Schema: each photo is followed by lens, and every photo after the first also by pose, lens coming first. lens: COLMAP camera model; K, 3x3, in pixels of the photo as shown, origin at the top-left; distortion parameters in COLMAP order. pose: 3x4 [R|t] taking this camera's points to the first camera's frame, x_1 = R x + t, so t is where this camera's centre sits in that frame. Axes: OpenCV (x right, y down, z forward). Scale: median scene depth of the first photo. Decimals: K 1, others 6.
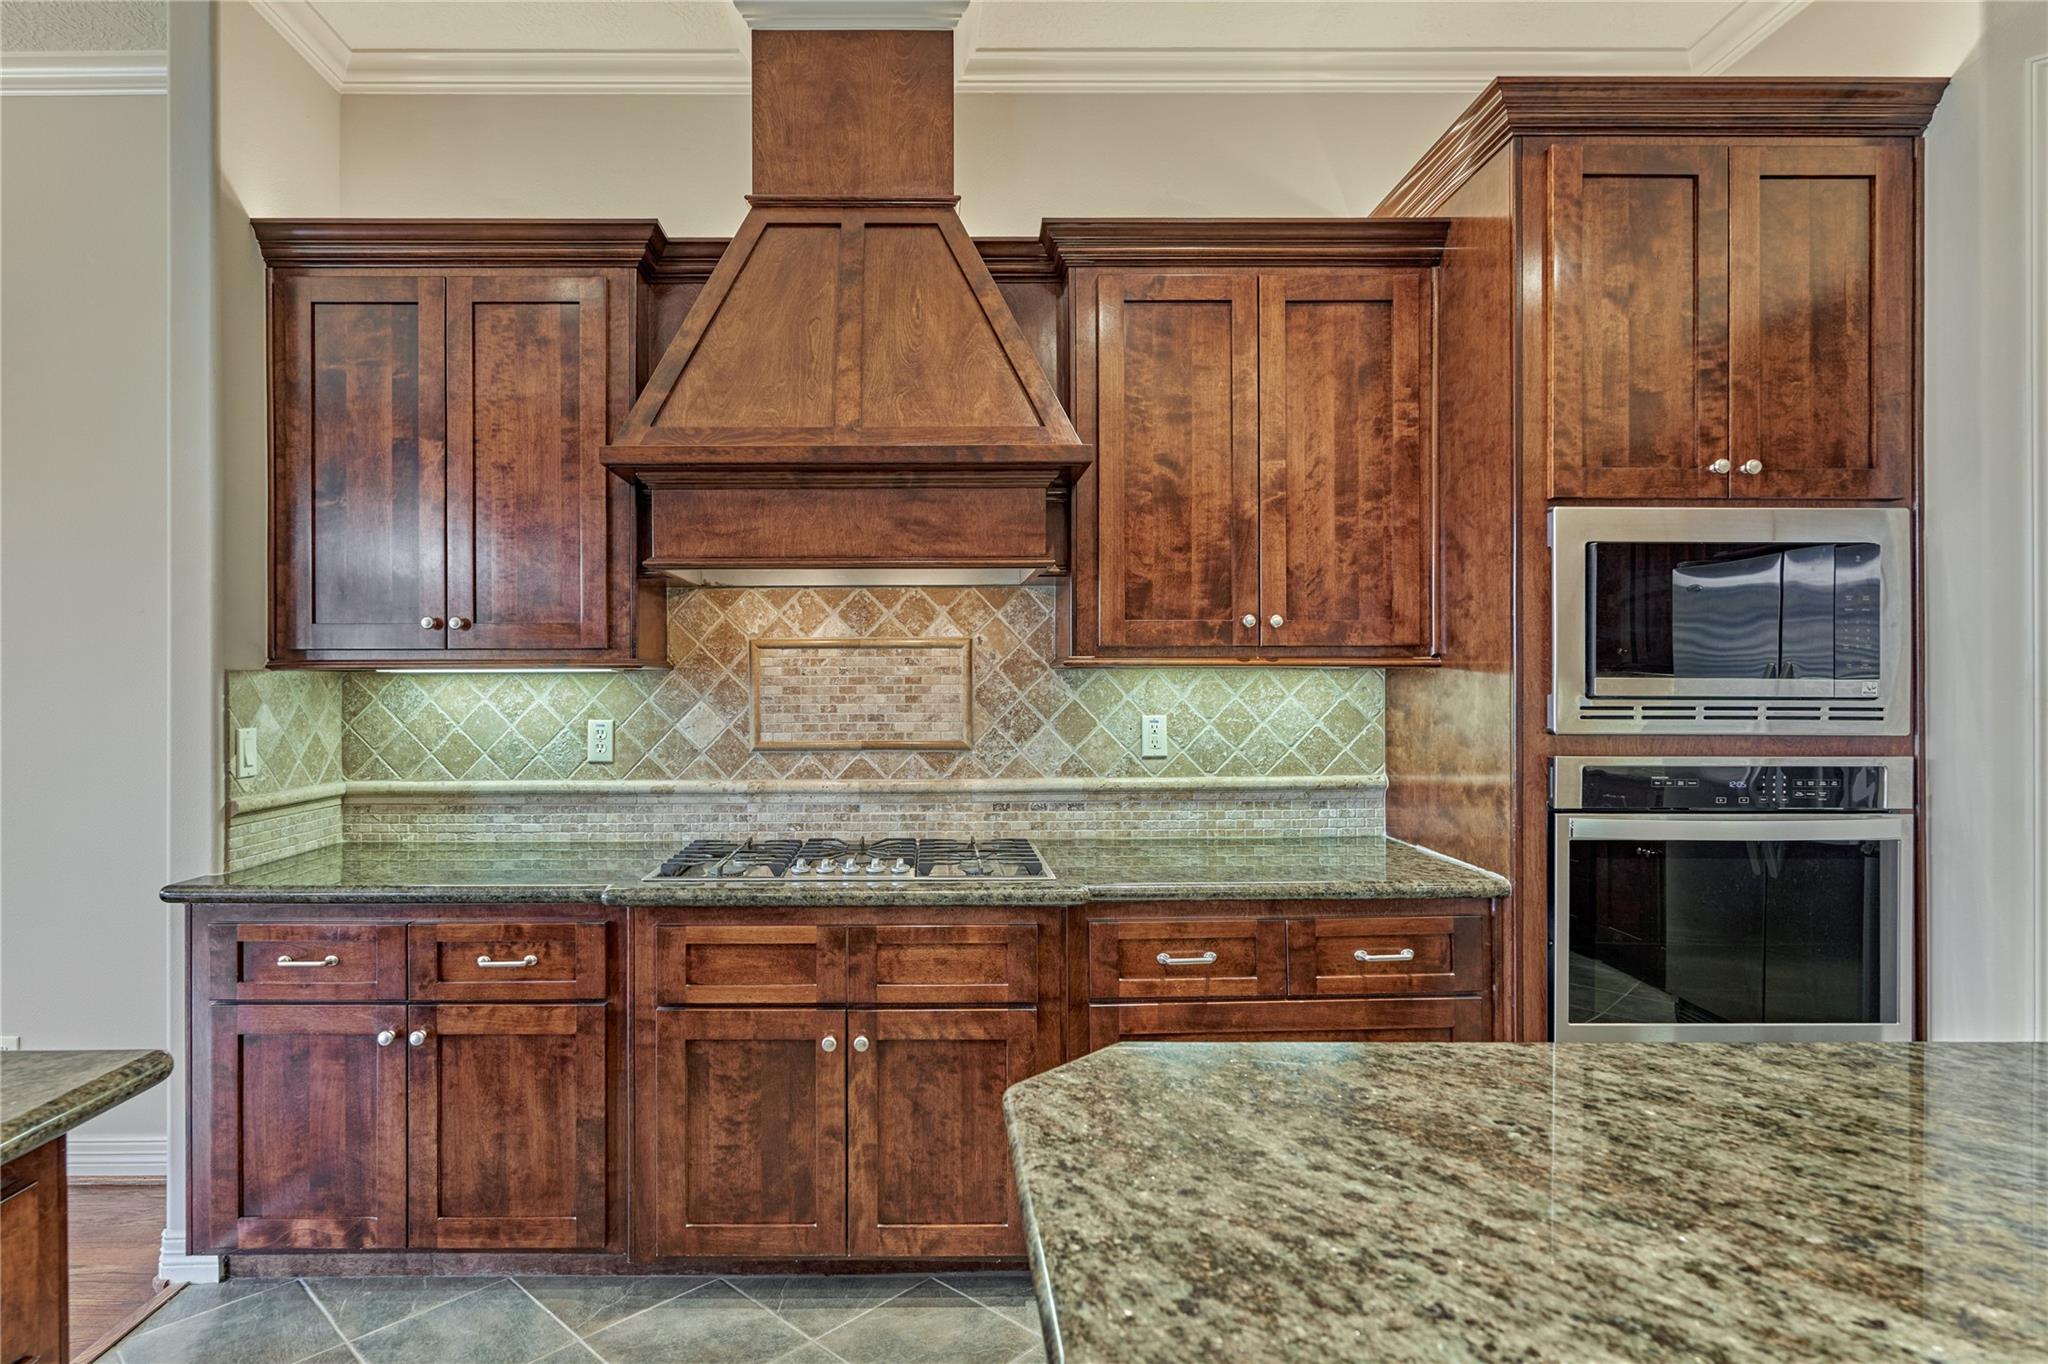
lens RADIAL K [[1094.5, 0, 929.2], [0, 1094.5, 681.6], [0, 0, 1]] dist [-0.002231, -0.001356]
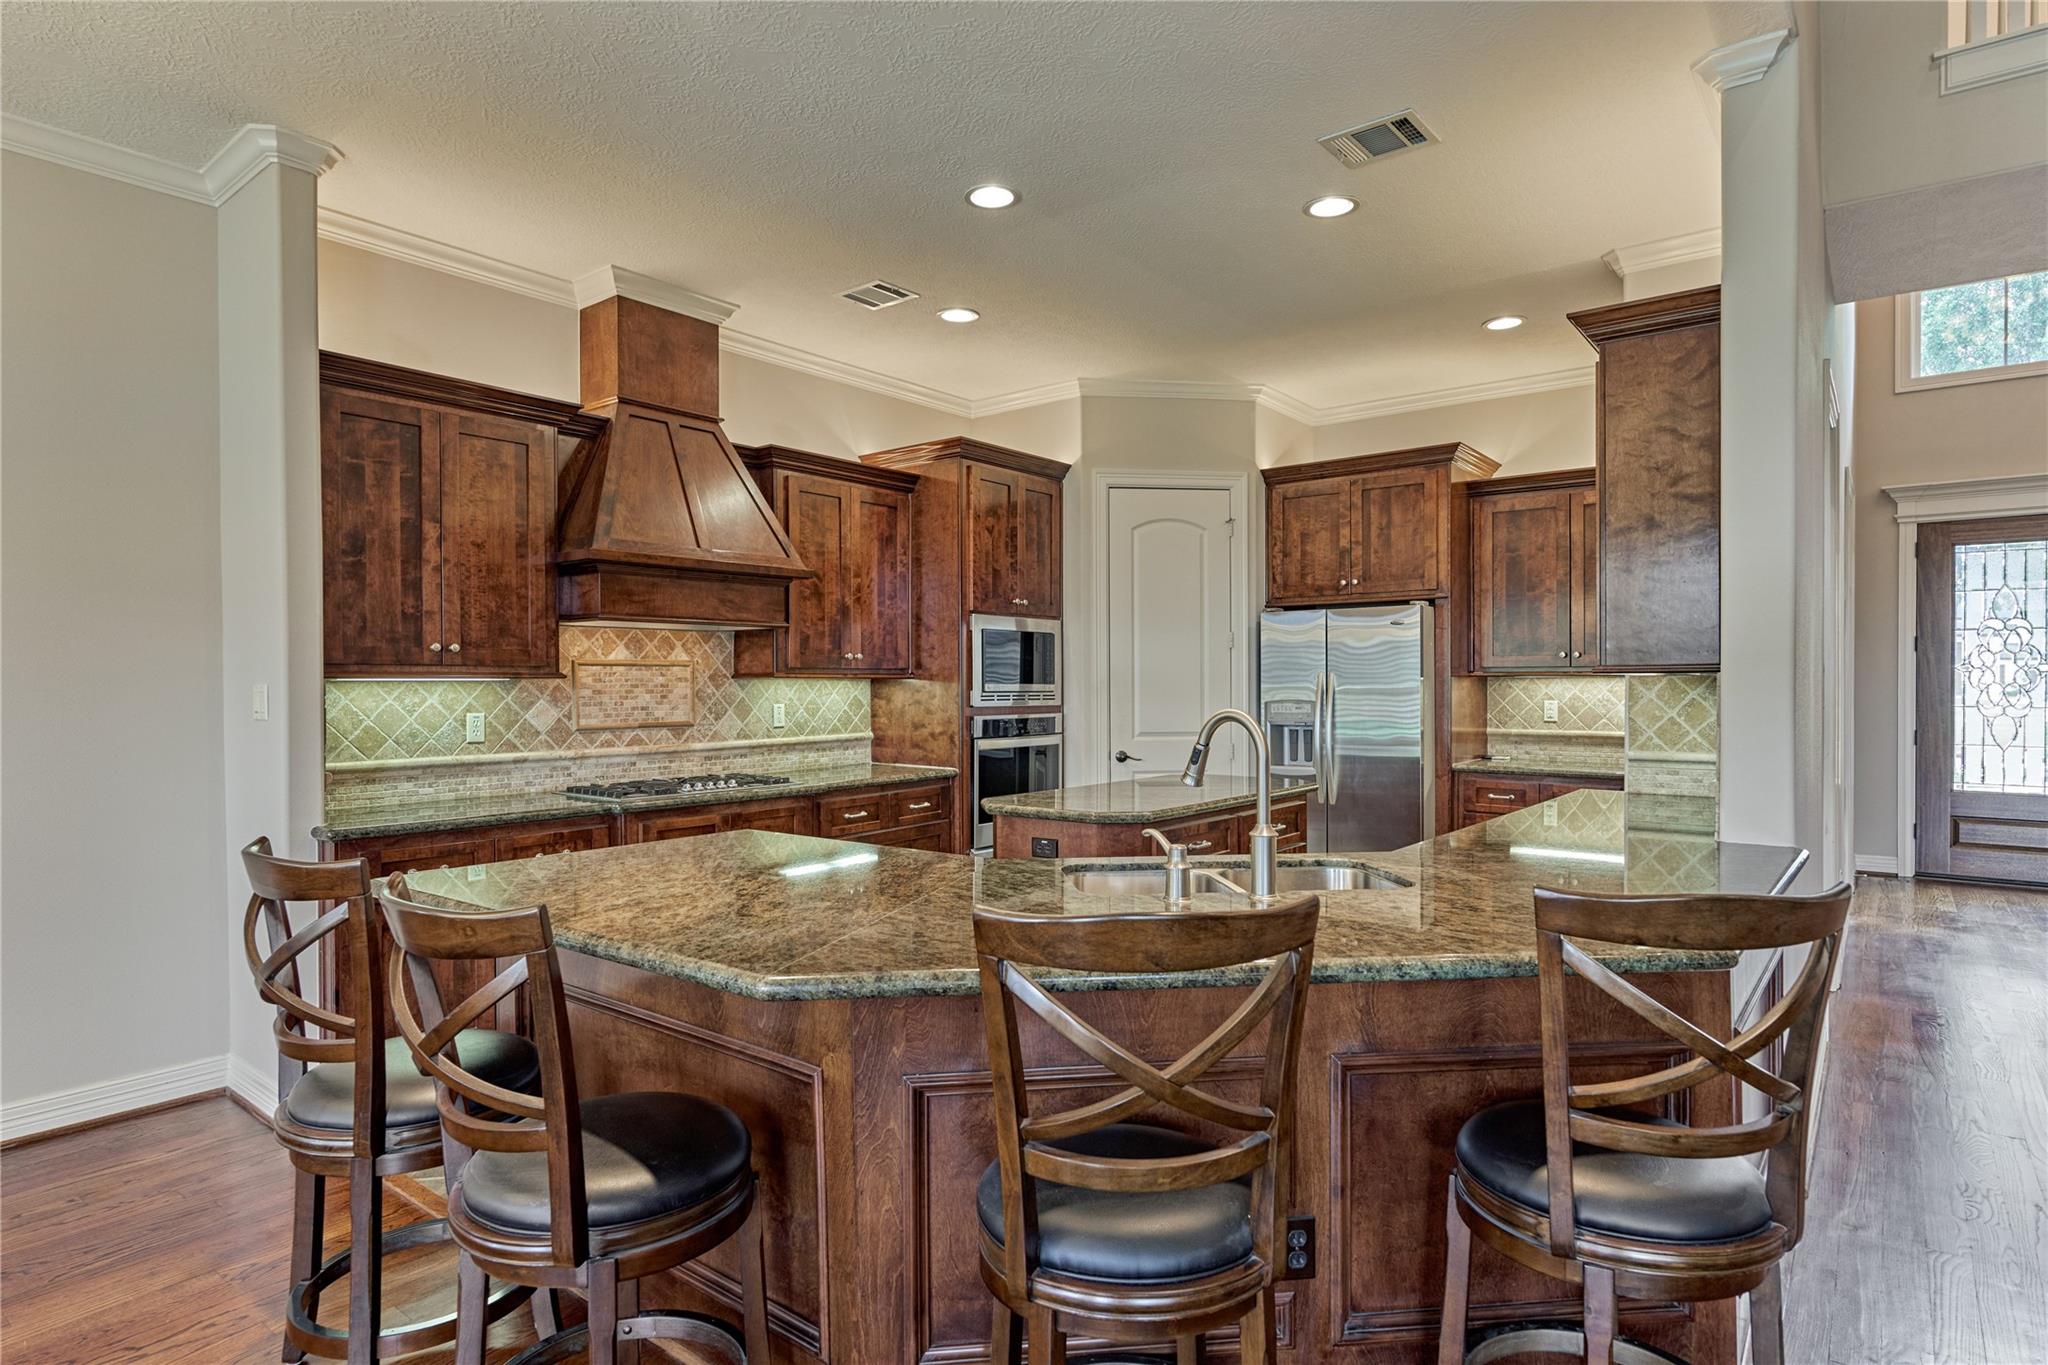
lens RADIAL K [[1106.2, 0, 1026.1], [0, 1106.2, 691.3], [0, 0, 1]] dist [-0.003100, 0.001246]
pose [[0.621416, -0.006139, 0.783457, -1.111201], [0.002574, 0.999980, 0.005794, -0.000836], [-0.783477, -0.001584, 0.621419, -0.539235]]
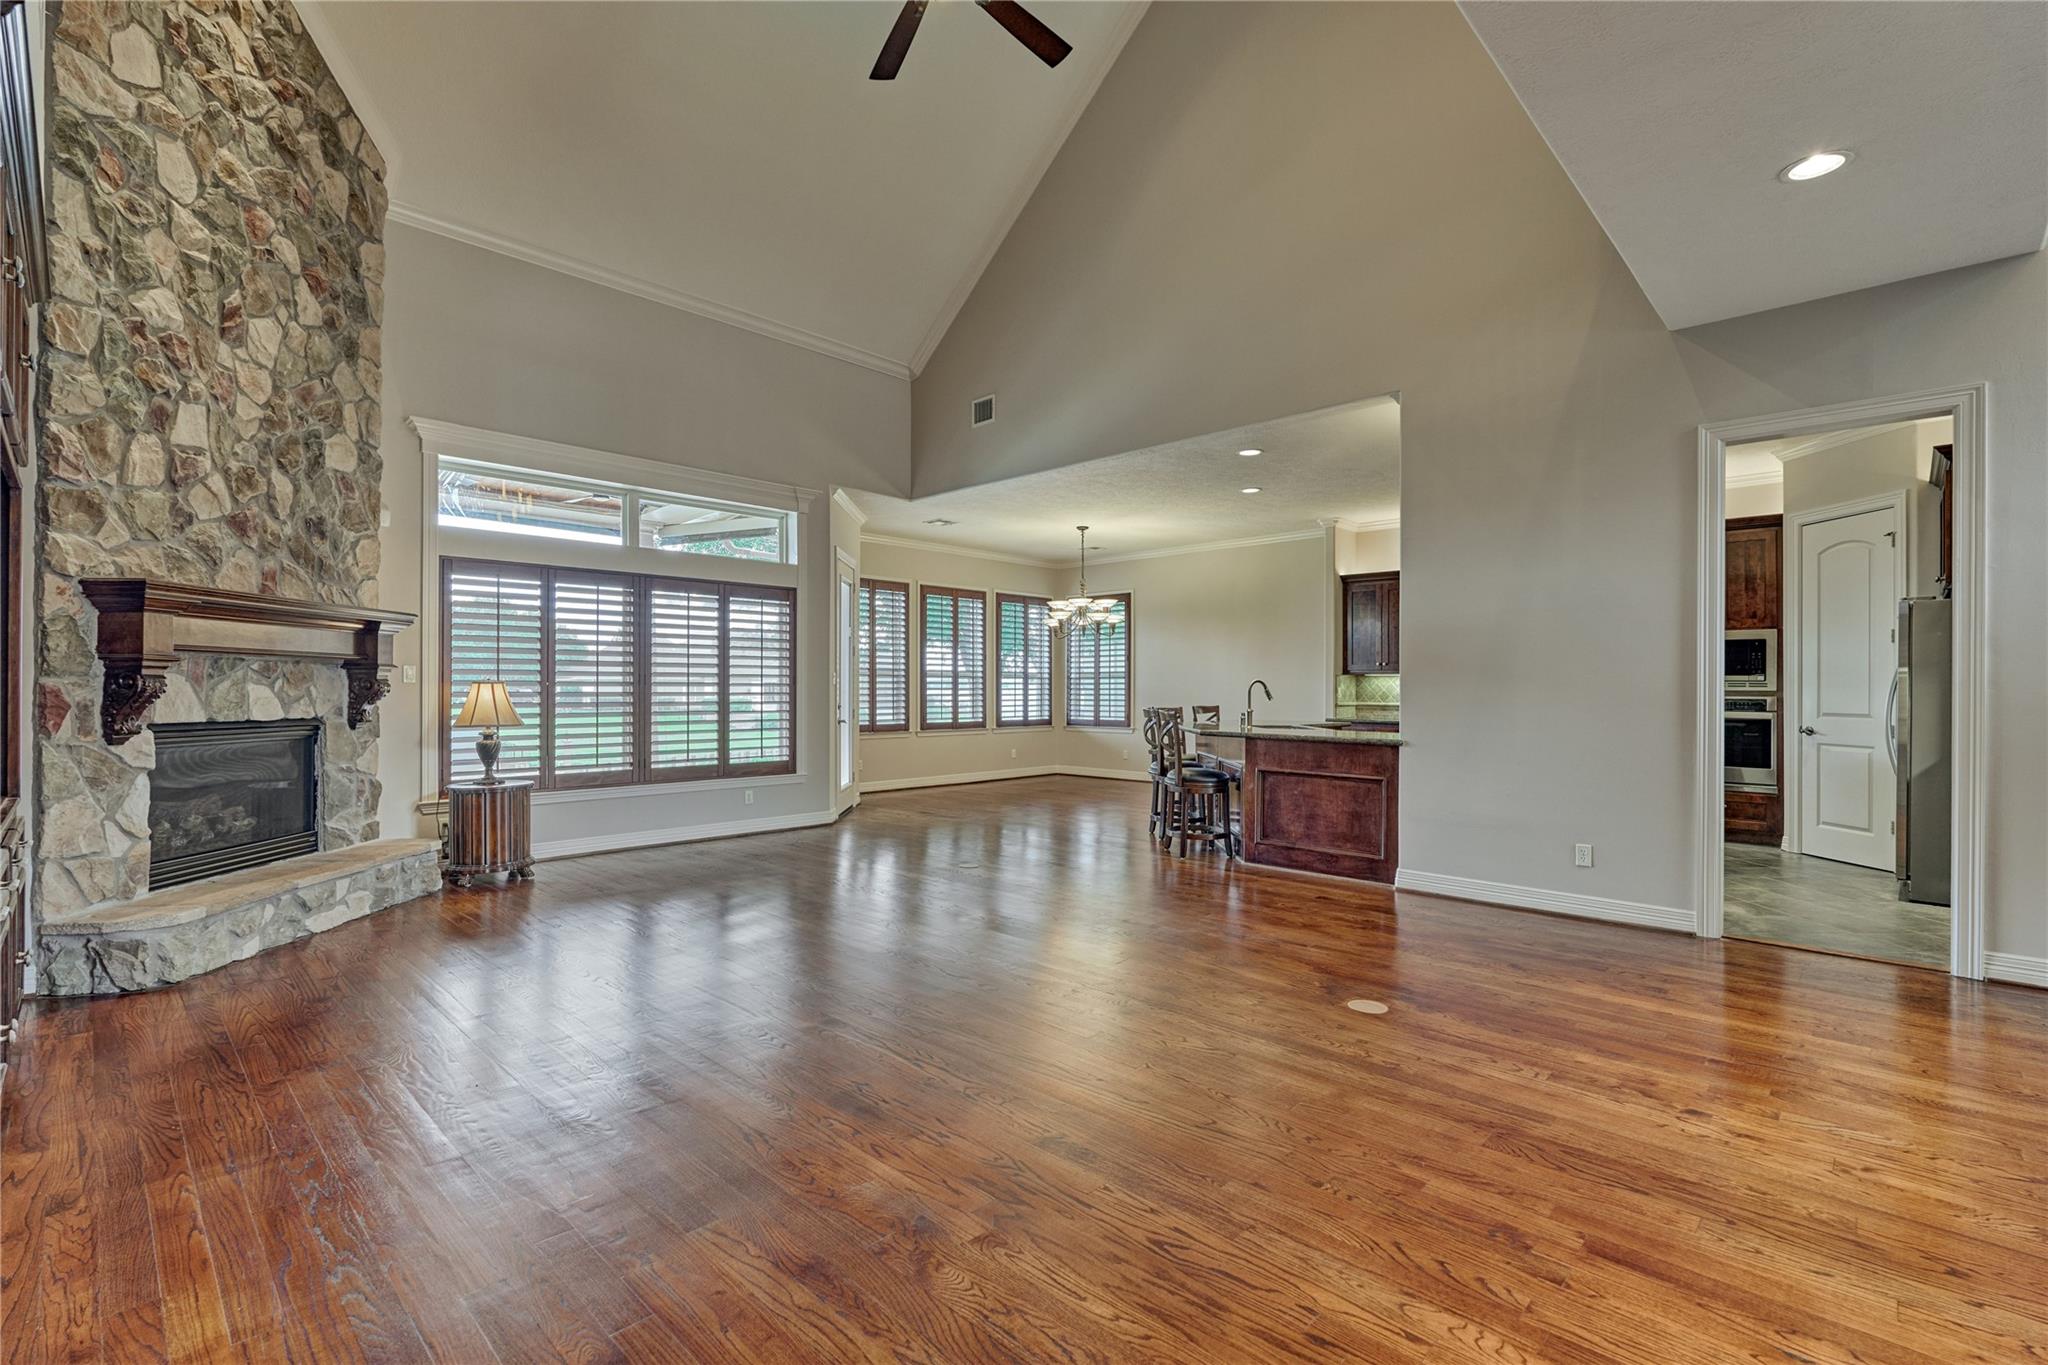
lens RADIAL K [[911.6, 0, 1027.1], [0, 911.6, 680.0], [0, 0, 1]] dist [-0.000340, -0.000195]
pose [[0.717392, 0.000825, -0.696669, 1.053532], [-0.008026, 0.999943, -0.007081, 0.046804], [0.696623, 0.010672, 0.717358, -2.541153]]
